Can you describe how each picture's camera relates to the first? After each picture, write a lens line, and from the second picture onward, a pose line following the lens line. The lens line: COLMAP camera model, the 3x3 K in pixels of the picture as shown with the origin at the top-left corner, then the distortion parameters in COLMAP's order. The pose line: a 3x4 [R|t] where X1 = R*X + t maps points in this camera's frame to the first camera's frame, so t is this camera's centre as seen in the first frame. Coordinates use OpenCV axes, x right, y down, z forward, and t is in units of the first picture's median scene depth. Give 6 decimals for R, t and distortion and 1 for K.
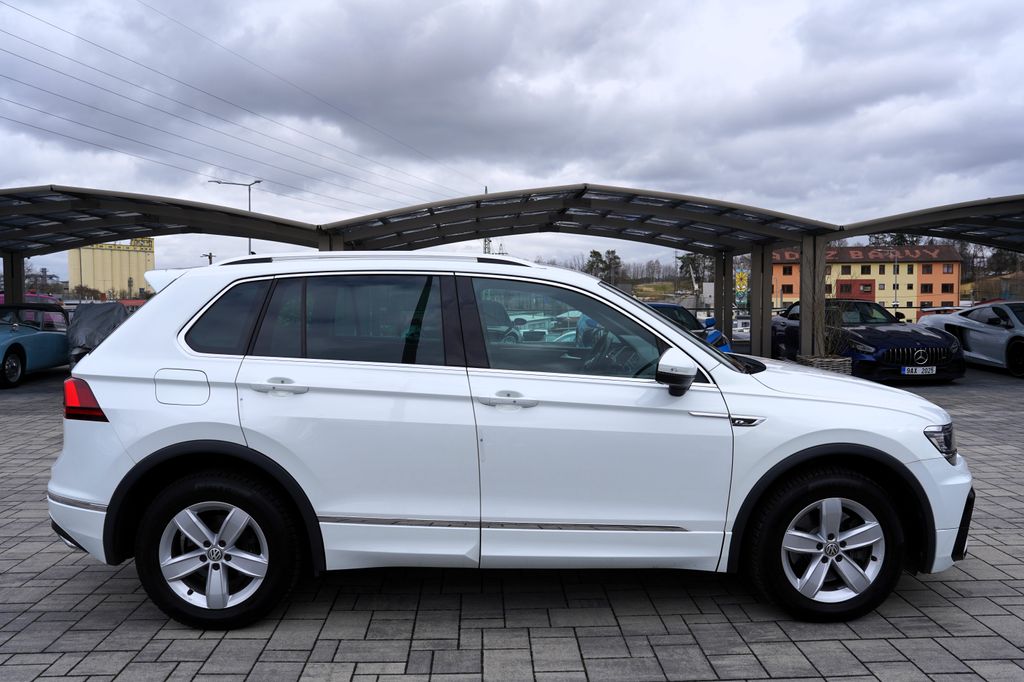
lens RADIAL K [[784.9, 0, 512.0], [0, 784.9, 341.0], [0, 0, 1]] dist [-0.098340, 0.106375]
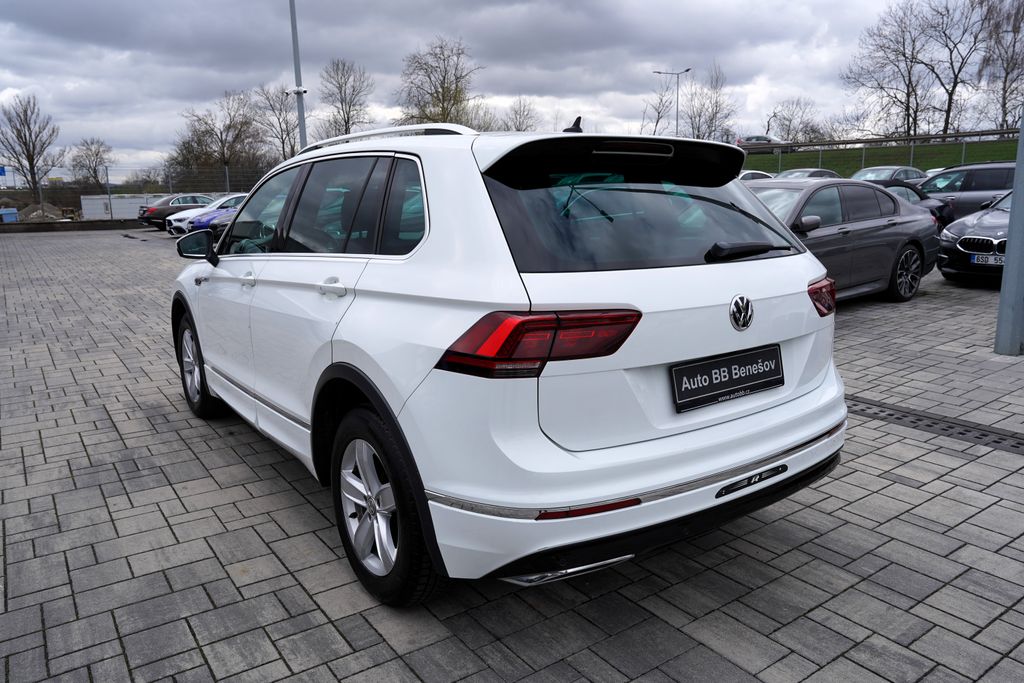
lens RADIAL K [[739.8, 0, 512.0], [0, 739.8, 341.5], [0, 0, 1]] dist [-0.104245, 0.109241]
pose [[-0.548015, -0.160762, 0.820874, -1.050071], [0.066776, 0.969817, 0.234511, -0.092873], [-0.833799, 0.183330, -0.520740, 1.715804]]
